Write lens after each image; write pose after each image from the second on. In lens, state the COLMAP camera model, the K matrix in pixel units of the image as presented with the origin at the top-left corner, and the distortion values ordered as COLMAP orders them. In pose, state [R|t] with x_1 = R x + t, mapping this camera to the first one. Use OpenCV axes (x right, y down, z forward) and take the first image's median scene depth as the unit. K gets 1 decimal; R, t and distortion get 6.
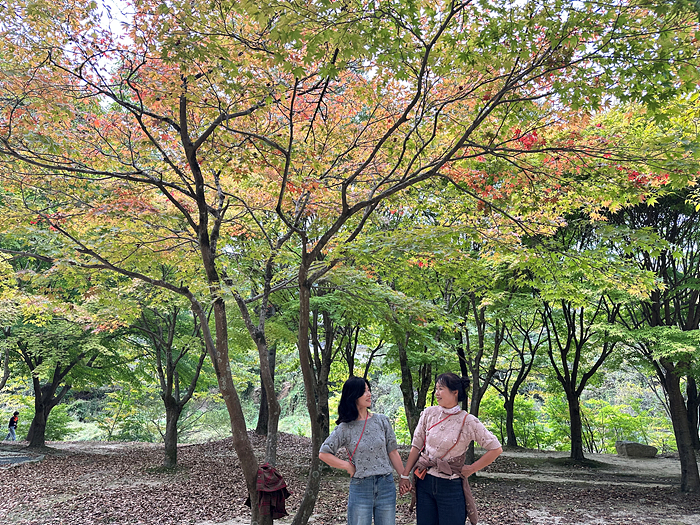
lens RADIAL K [[499.7, 0, 348.6], [0, 499.7, 261.6], [0, 0, 1]] dist [0.002627, -0.004987]
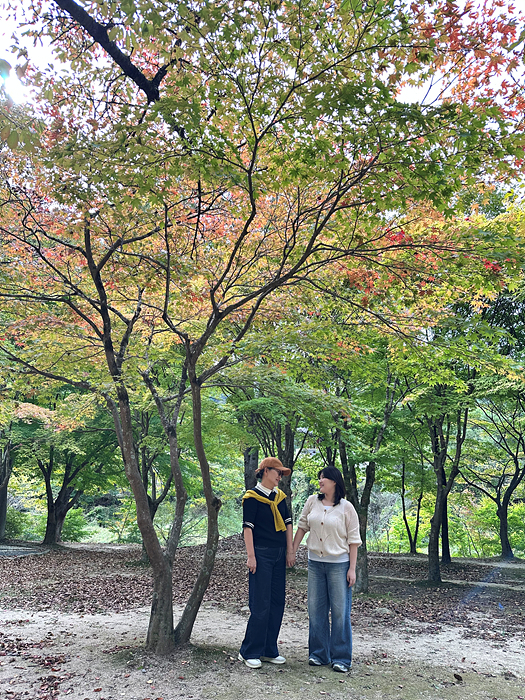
lens RADIAL K [[498.9, 0, 264.8], [0, 498.9, 347.7], [0, 0, 1]] dist [0.003405, -0.008284]
pose [[0.982105, -0.045050, -0.182869, 0.127582], [0.036293, 0.998041, -0.050960, 0.014666], [0.184806, 0.043411, 0.981816, -0.038852]]
